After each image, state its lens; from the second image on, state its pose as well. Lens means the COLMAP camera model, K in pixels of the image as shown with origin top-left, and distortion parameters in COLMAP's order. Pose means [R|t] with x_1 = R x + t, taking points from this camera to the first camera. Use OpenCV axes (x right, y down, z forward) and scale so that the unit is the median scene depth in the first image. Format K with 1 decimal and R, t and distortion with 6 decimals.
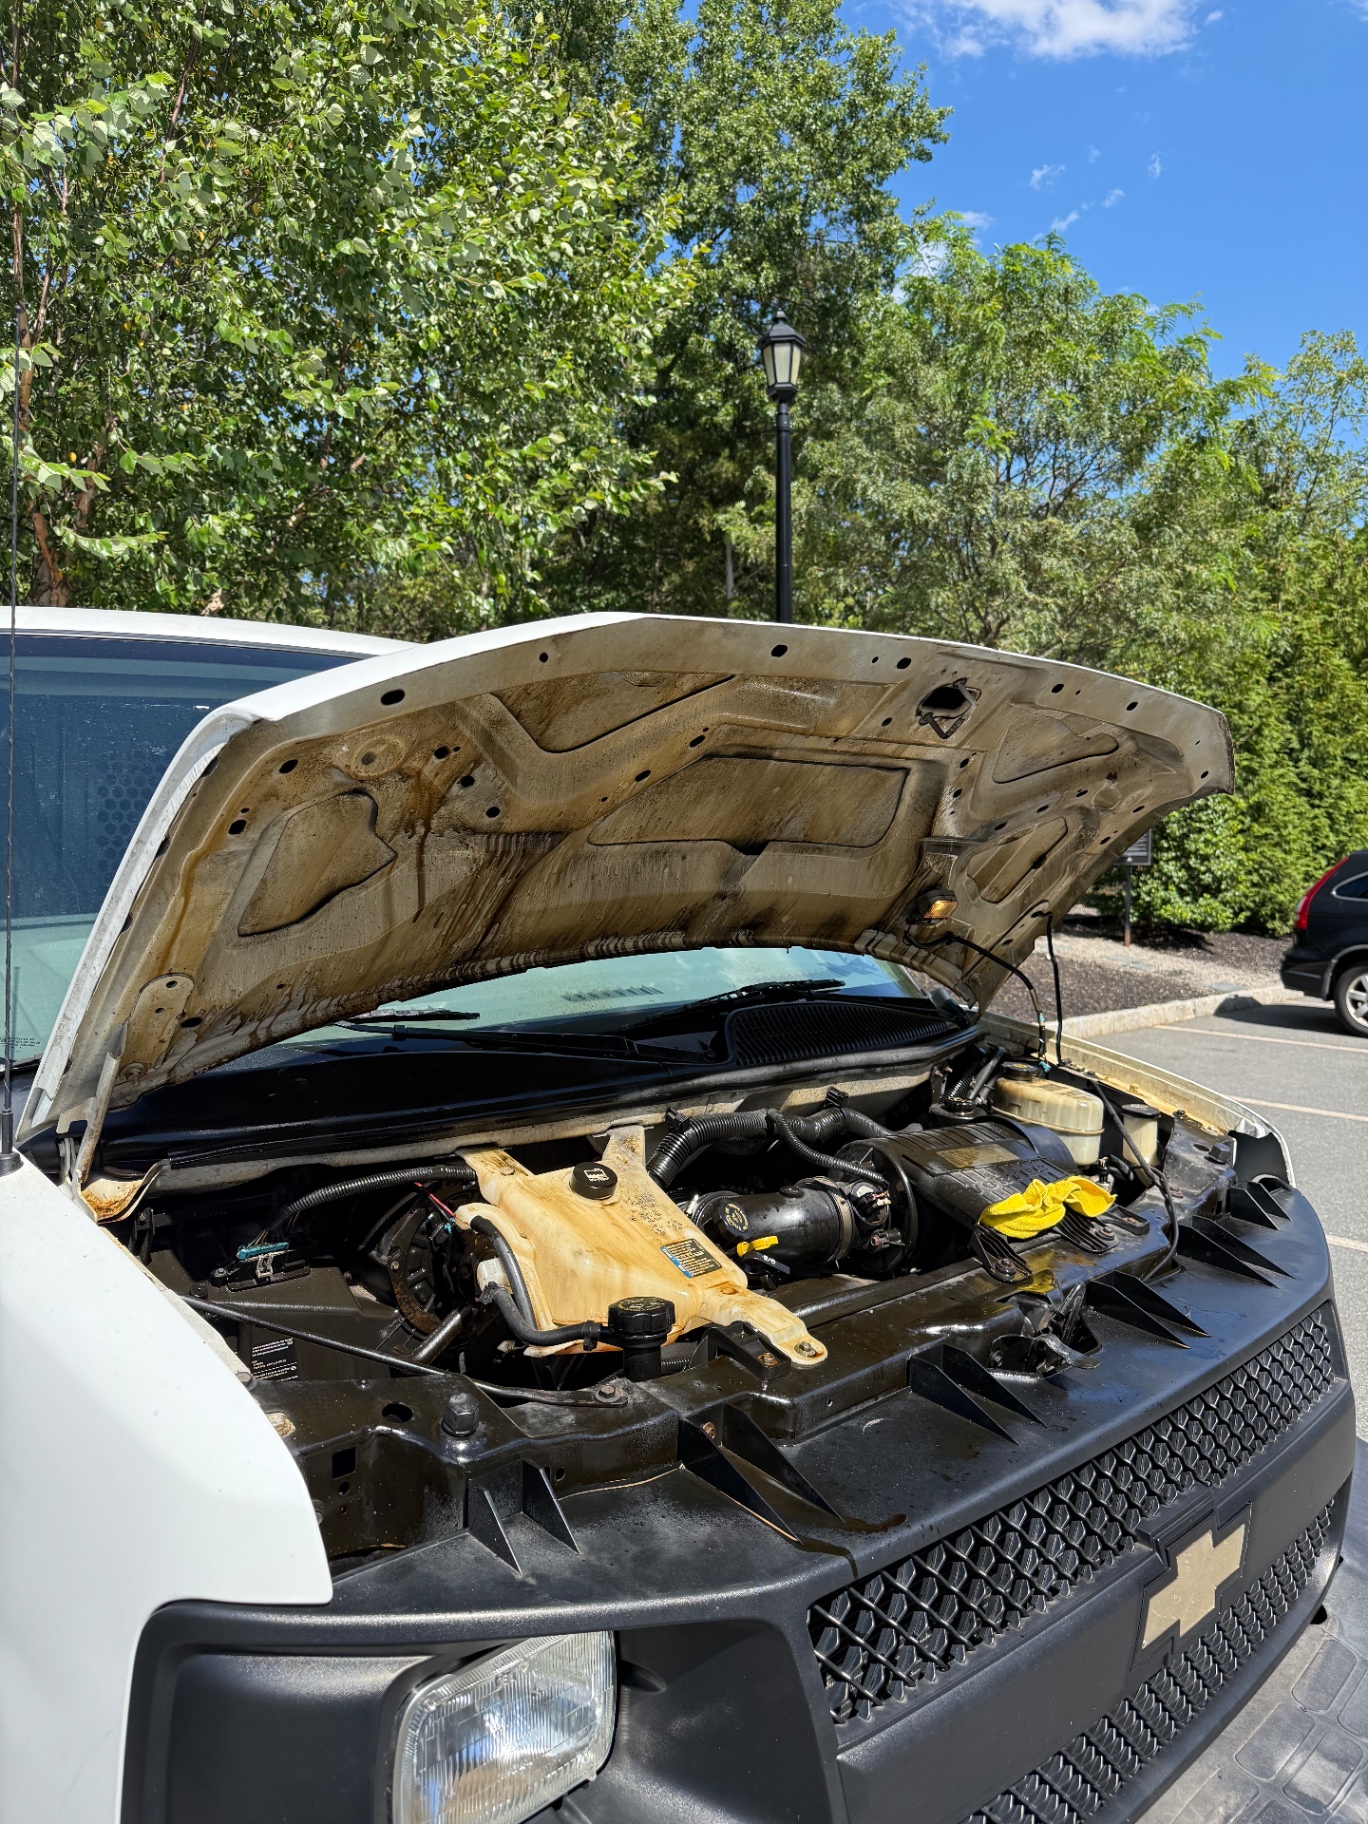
lens RADIAL K [[1340.3, 0, 684.9], [0, 1340.3, 912.4], [0, 0, 1]] dist [0.020941, -0.025453]
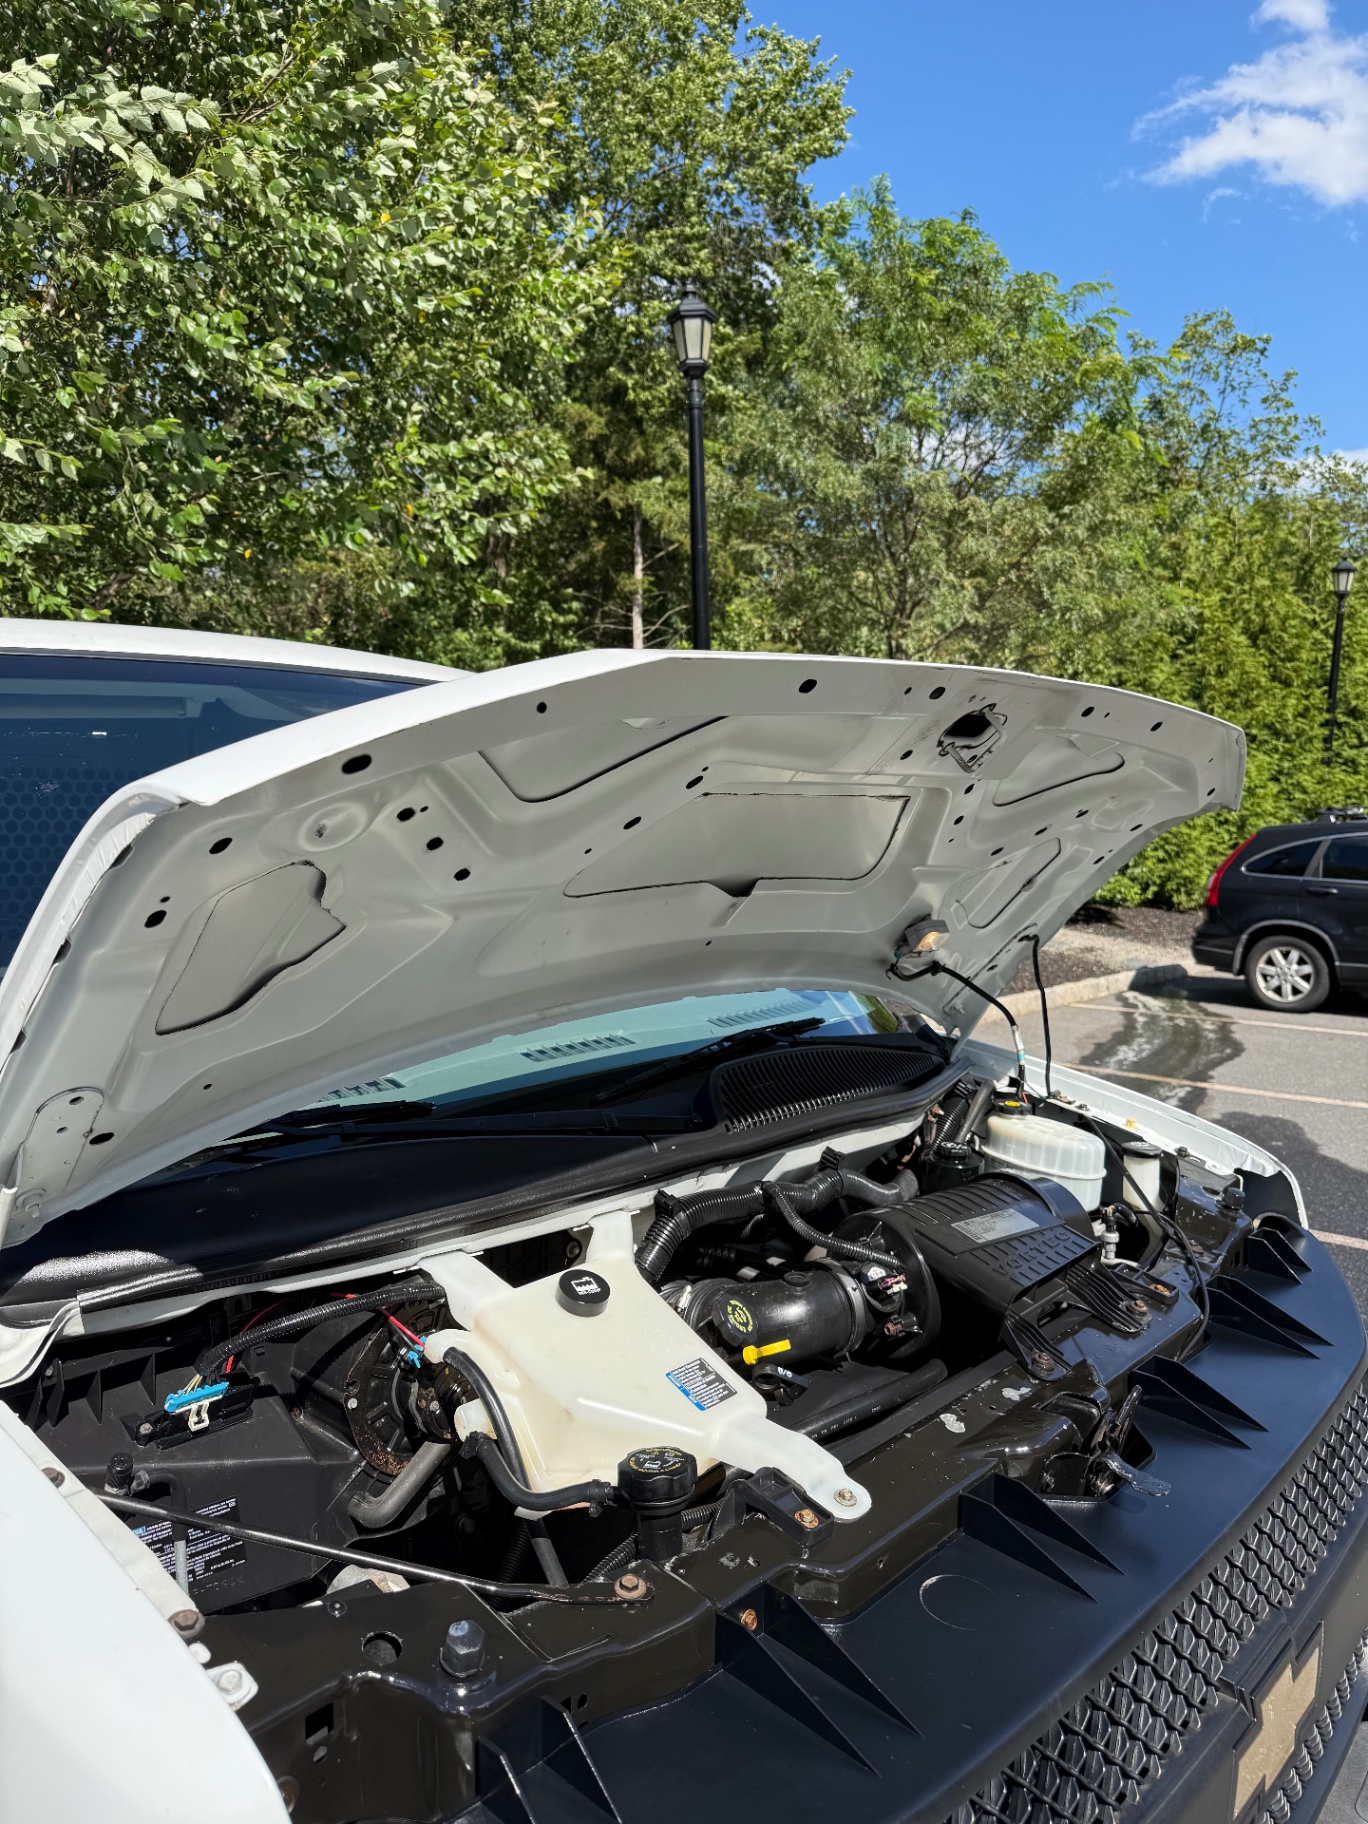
lens RADIAL K [[1340.5, 0, 683.2], [0, 1340.5, 914.3], [0, 0, 1]] dist [-0.000341, -0.007205]
pose [[0.997317, -0.020629, 0.070231, -0.041725], [0.019232, 0.999605, 0.020505, -0.042300], [-0.070626, -0.019100, 0.997320, 0.099037]]
